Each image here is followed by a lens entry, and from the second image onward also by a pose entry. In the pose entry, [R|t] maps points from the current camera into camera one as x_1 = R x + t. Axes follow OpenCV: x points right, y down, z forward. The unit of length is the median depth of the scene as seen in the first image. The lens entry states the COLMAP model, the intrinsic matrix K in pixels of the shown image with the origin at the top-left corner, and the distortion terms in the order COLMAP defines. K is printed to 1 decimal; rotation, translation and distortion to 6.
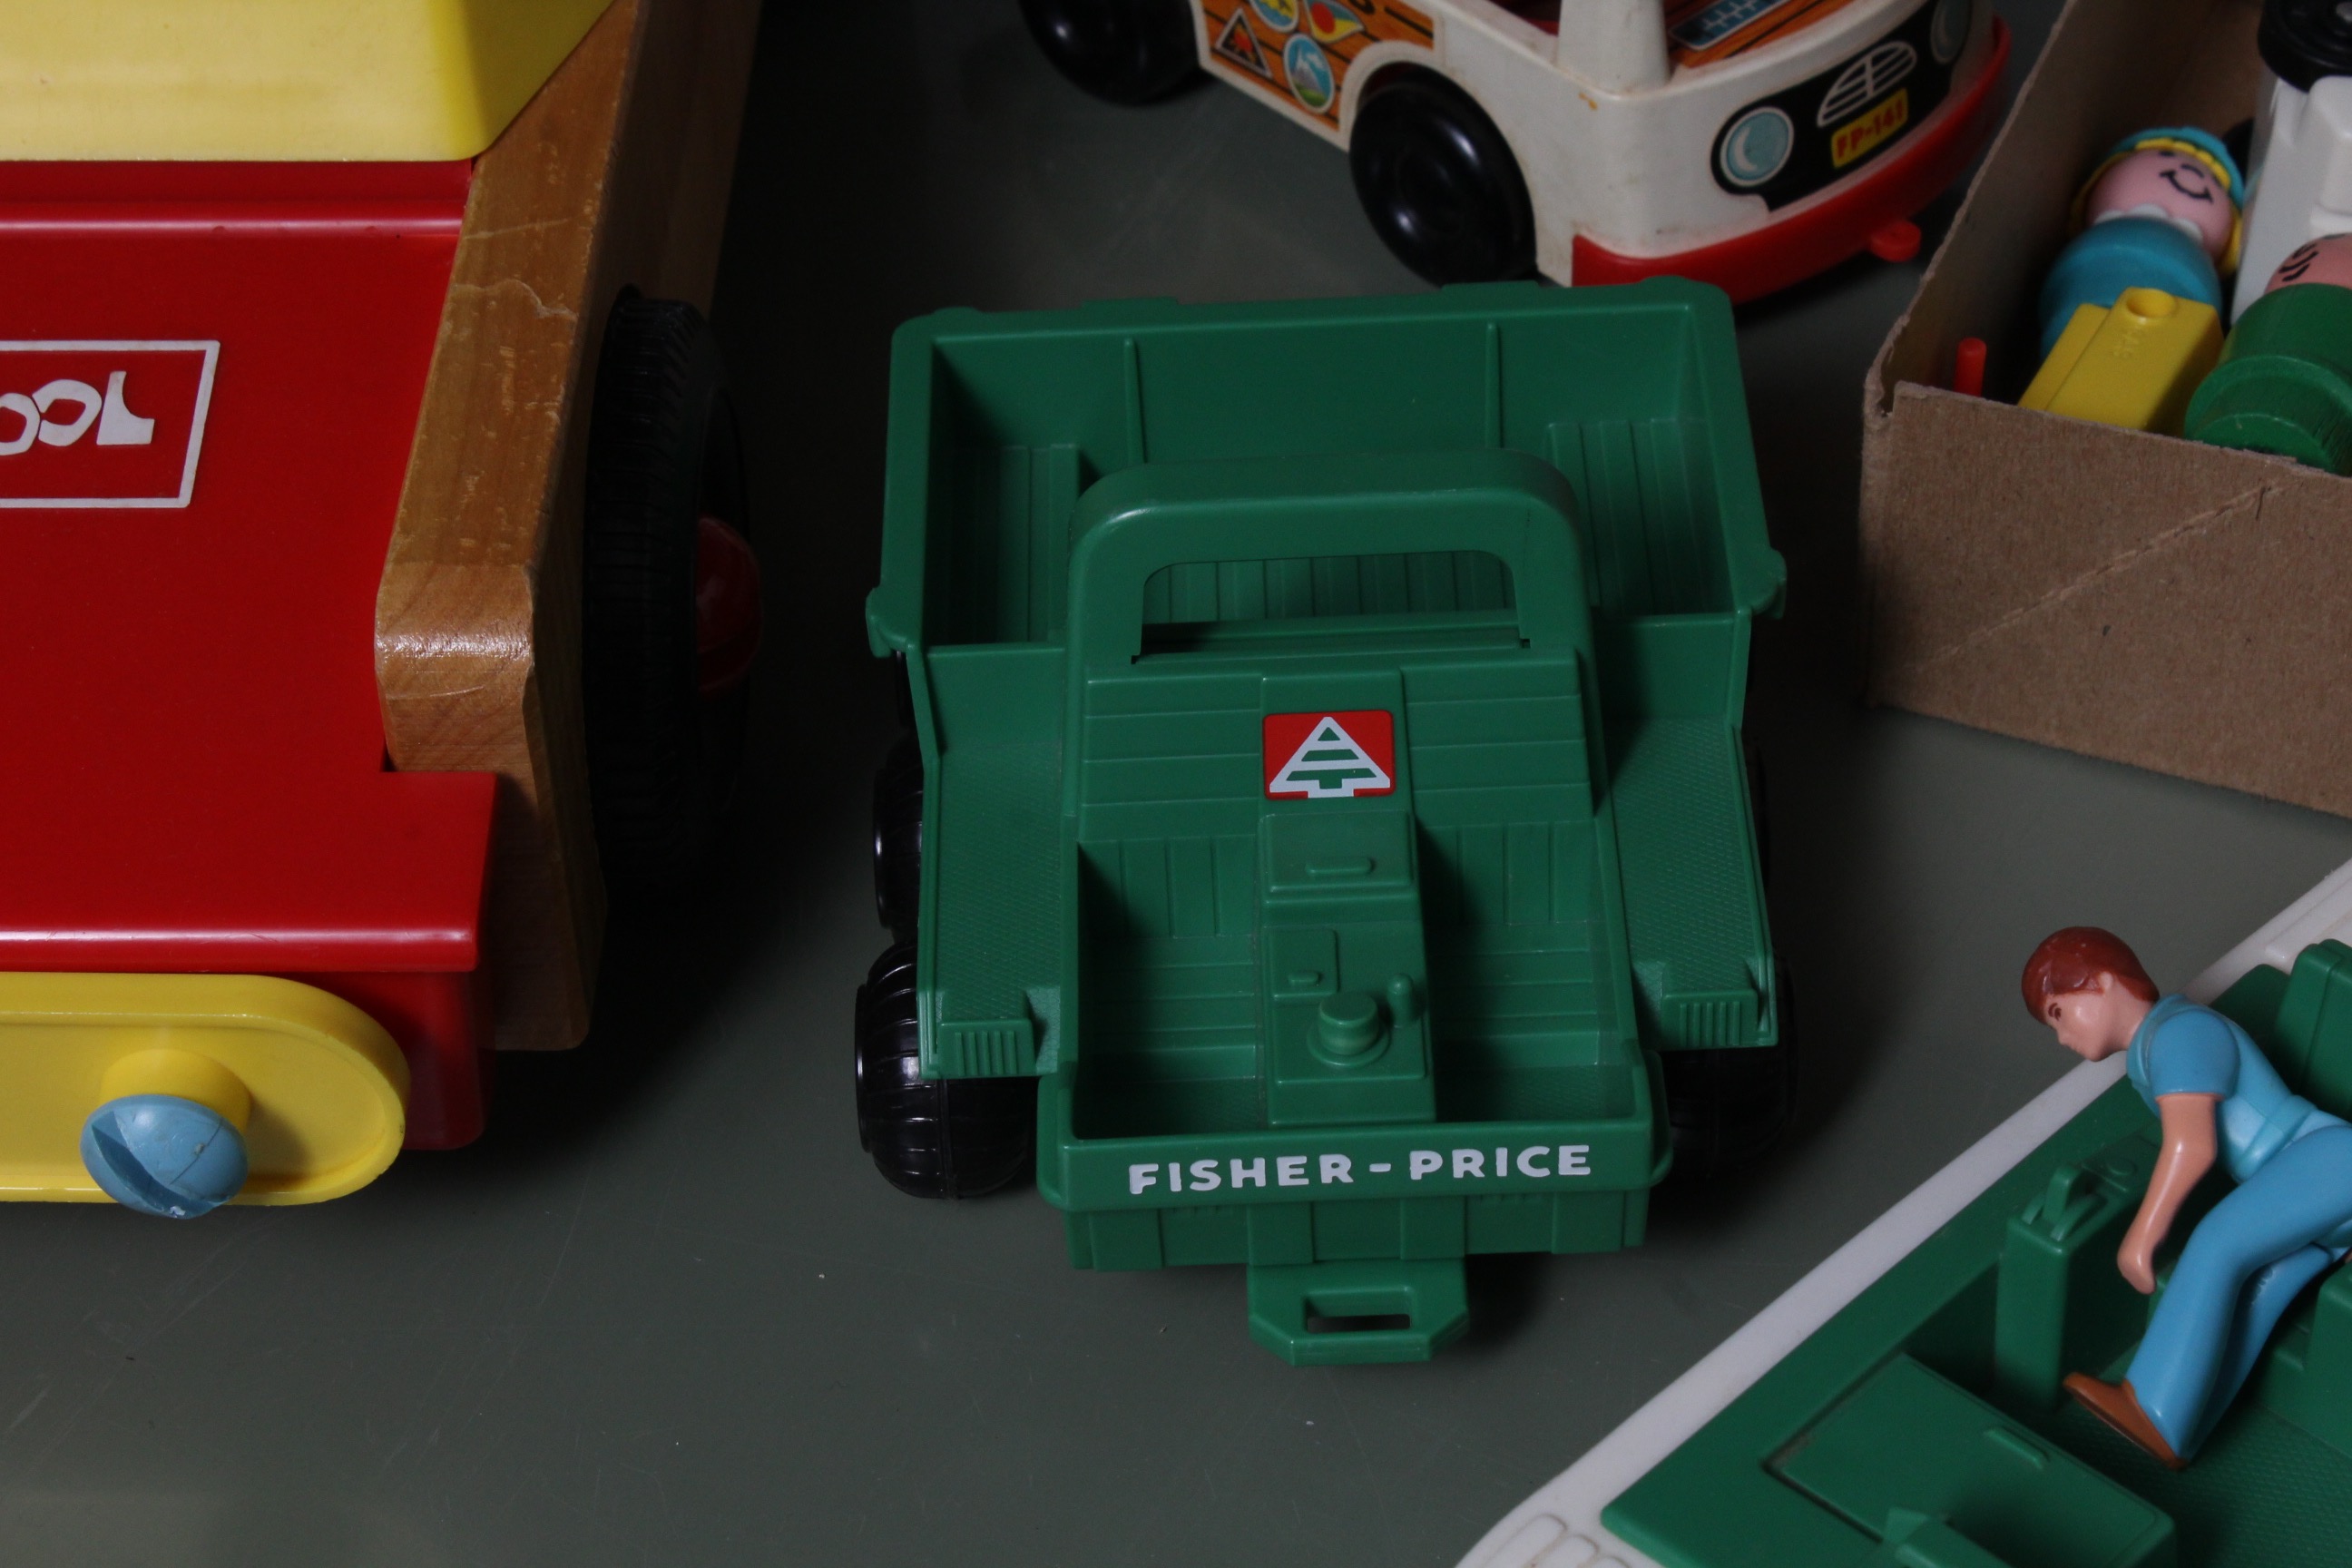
lens RADIAL K [[5298.3, 0, 1102.2], [0, 5298.3, 782.9], [0, 0, 1]] dist [0.070028, 0.000000]
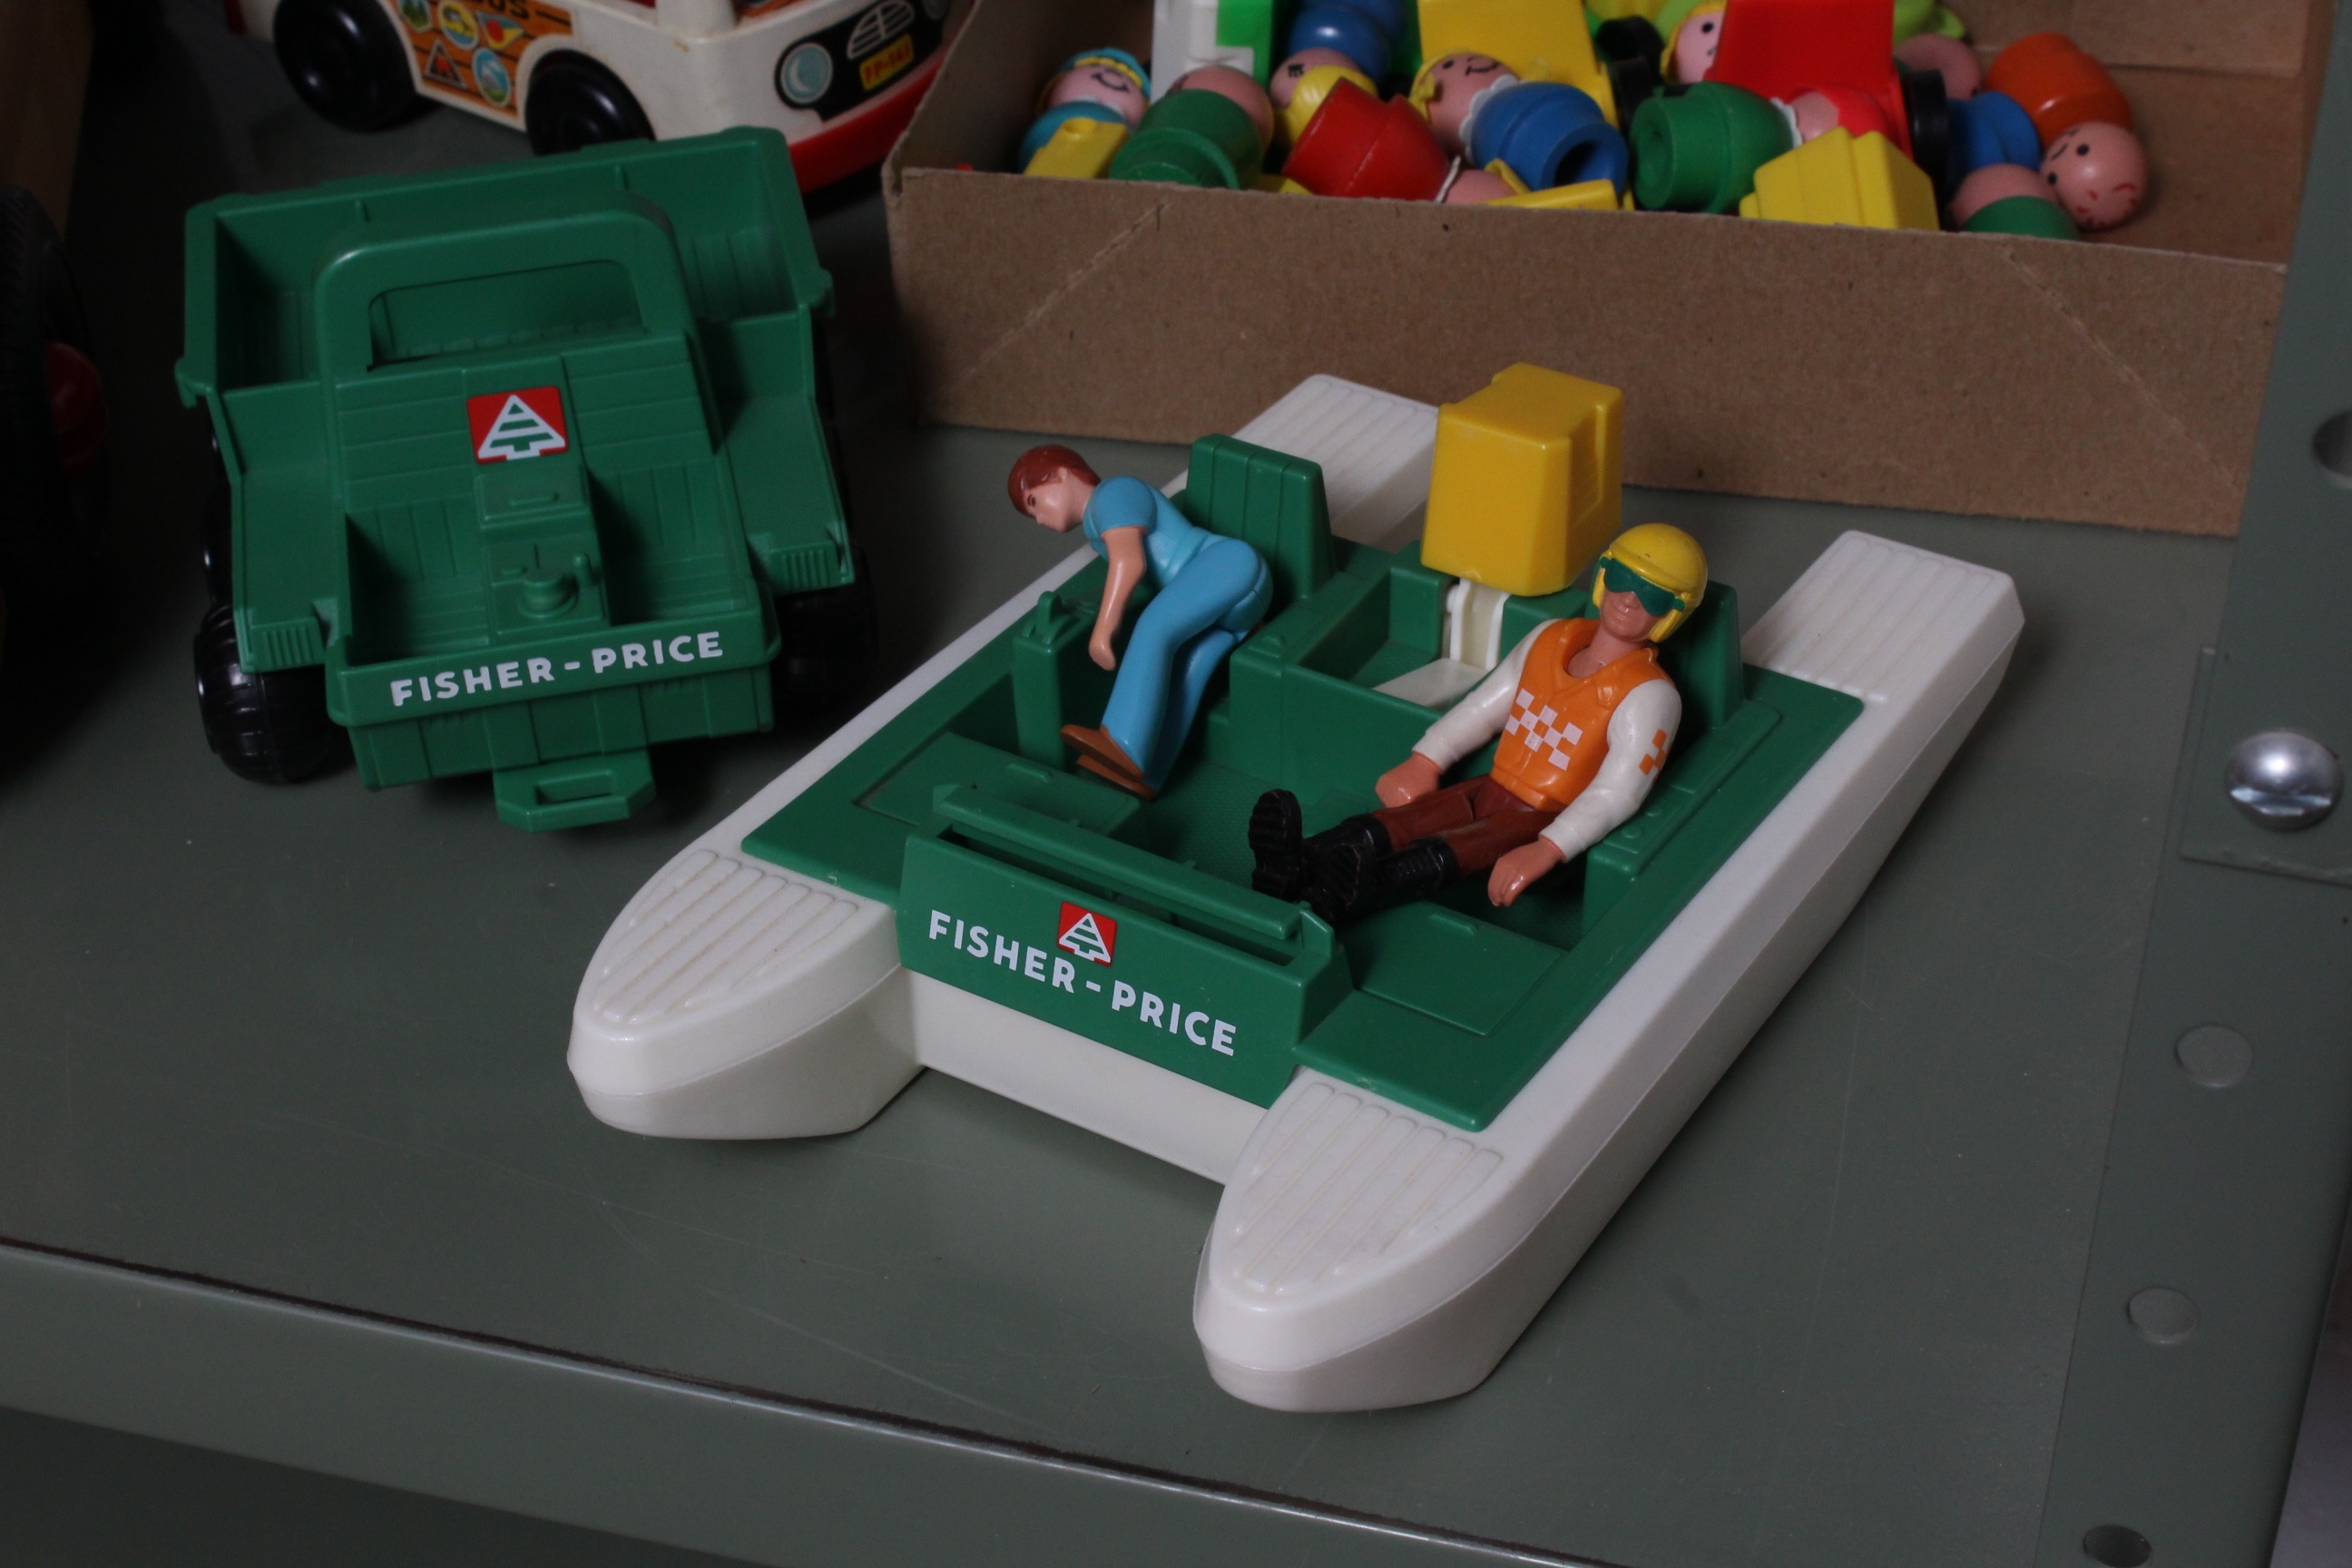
lens RADIAL K [[4007.7, 0, 1137.9], [0, 4007.7, 775.5], [0, 0, 1]] dist [-0.003307, 0.000000]
pose [[0.982647, -0.109789, 0.149503, 0.033574], [0.122432, 0.989395, -0.078147, 0.179228], [-0.139338, 0.095095, 0.985668, -0.052535]]
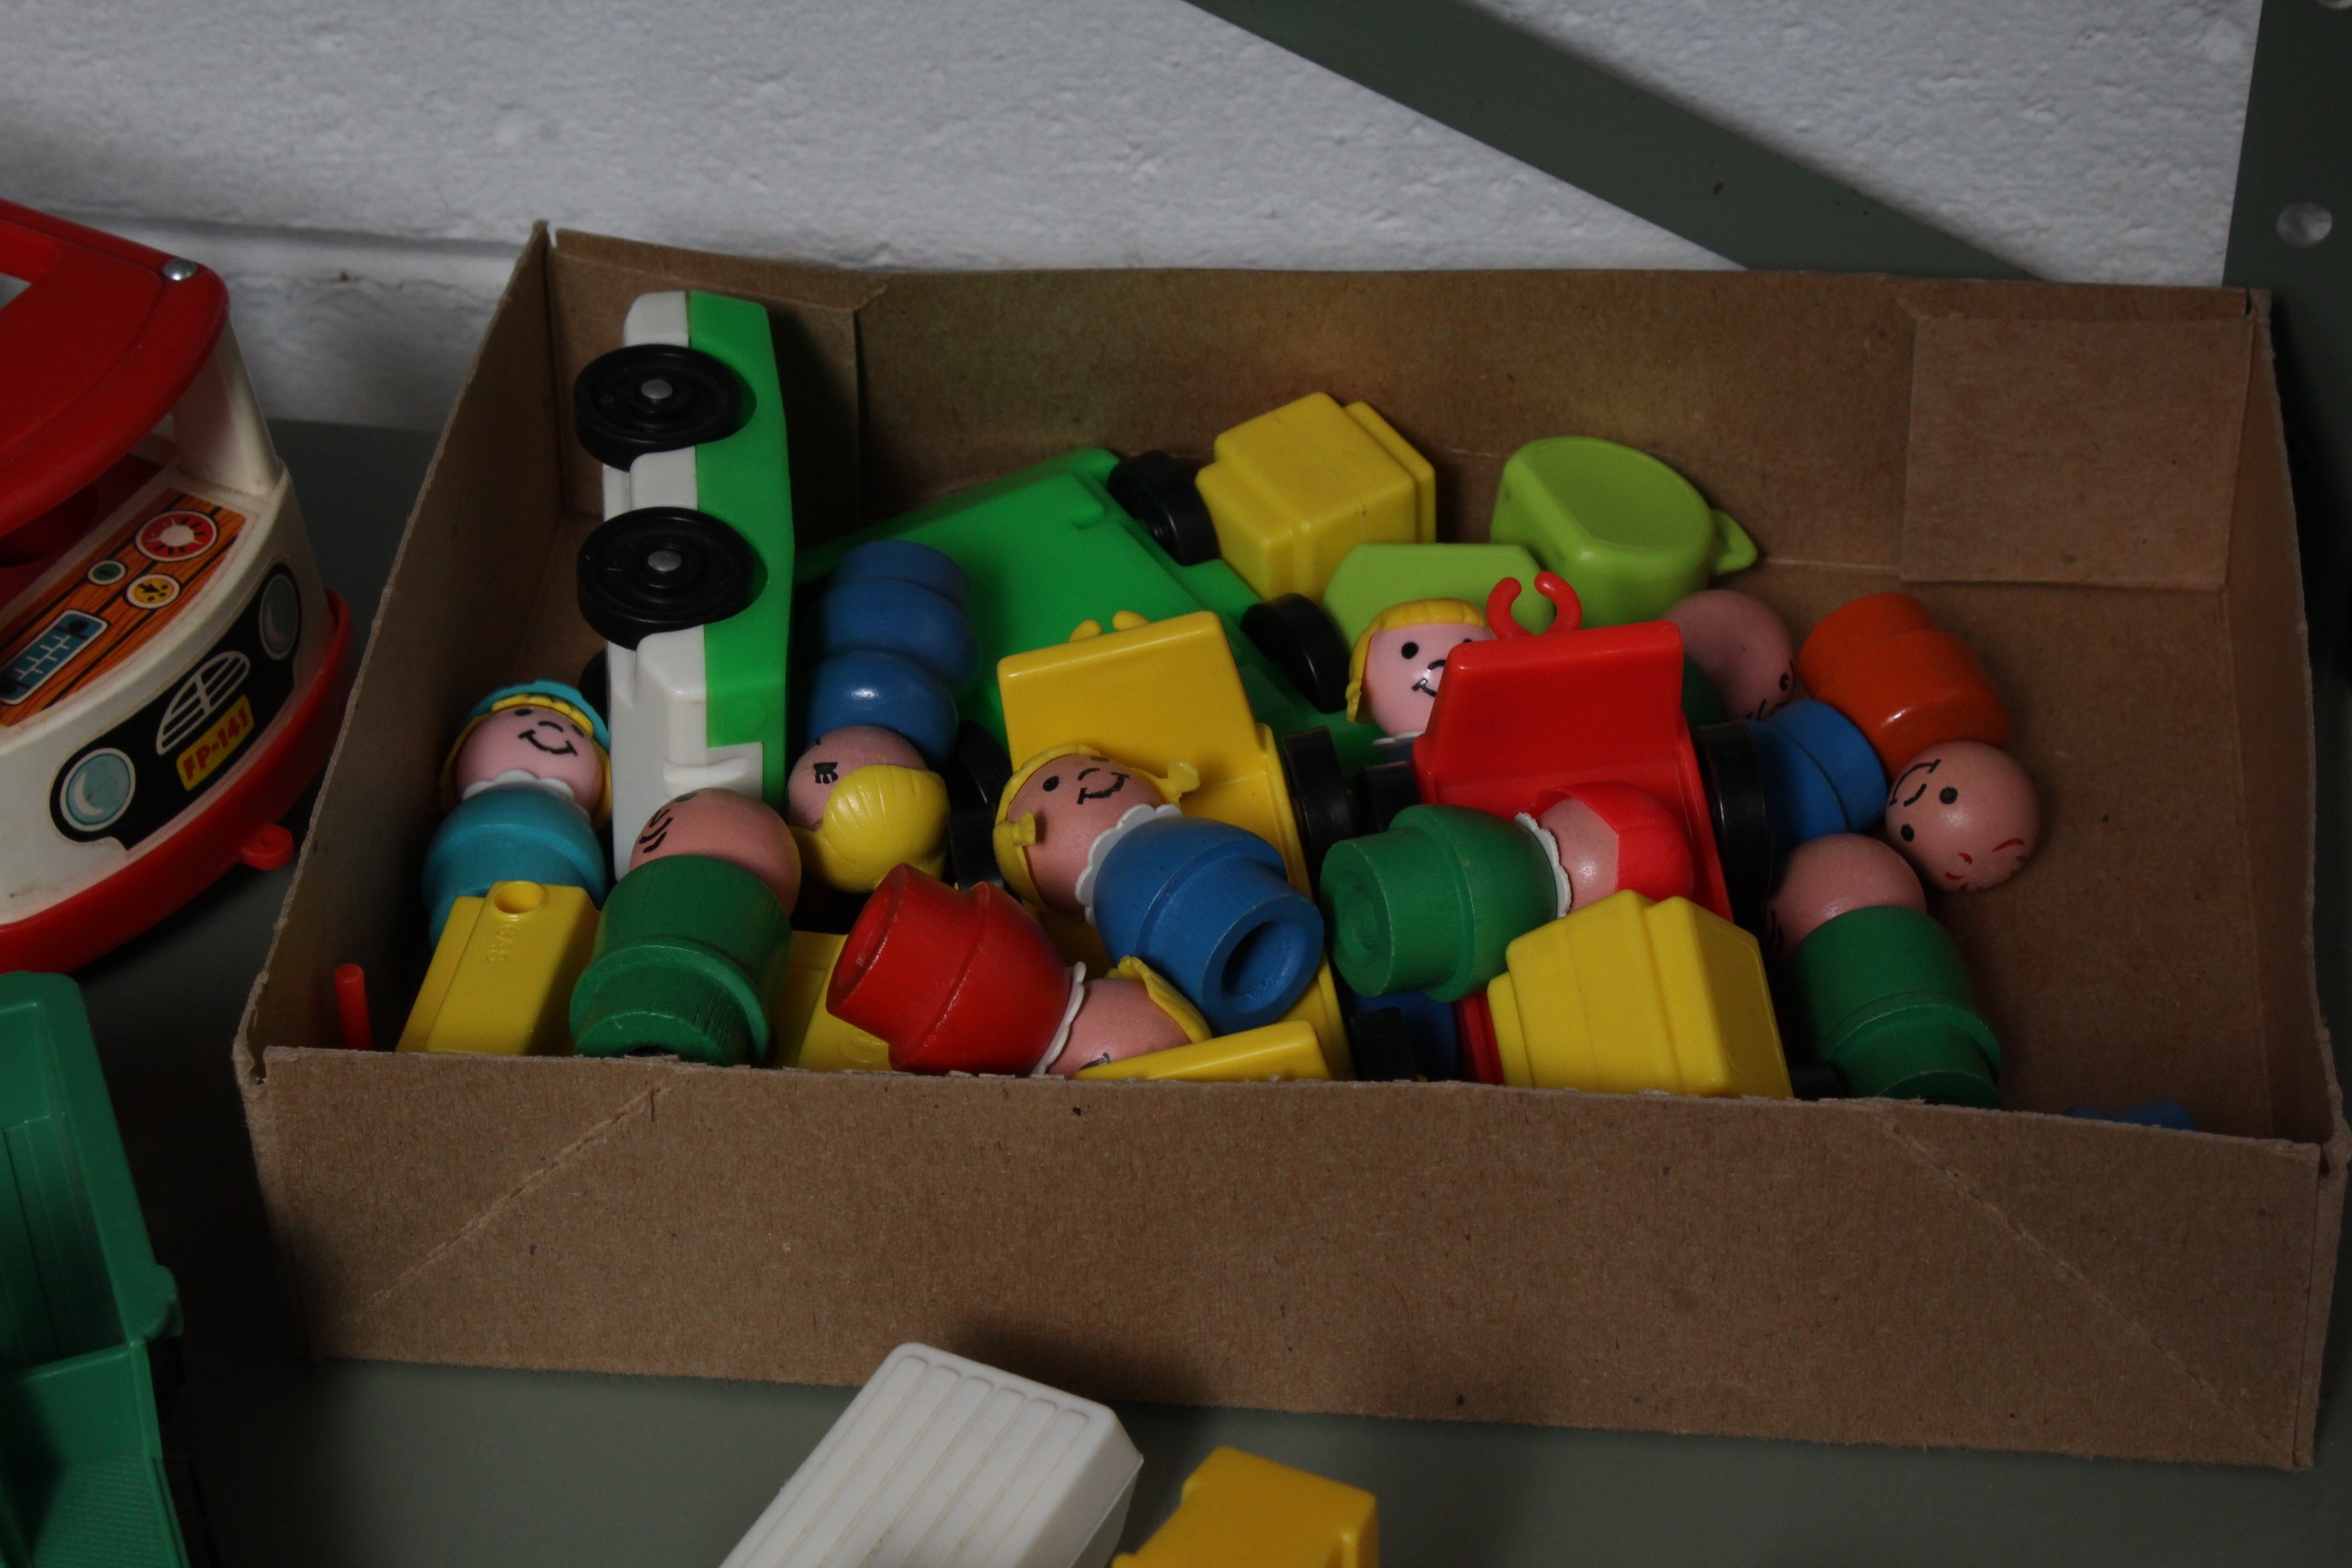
lens RADIAL K [[5298.3, 0, 1159.6], [0, 5298.3, 780.3], [0, 0, 1]] dist [0.070028, 0.000000]
pose [[0.948437, -0.185792, 0.256806, 0.066619], [0.197216, 0.980171, -0.019233, -0.073496], [-0.248141, 0.068887, 0.966272, 0.031587]]
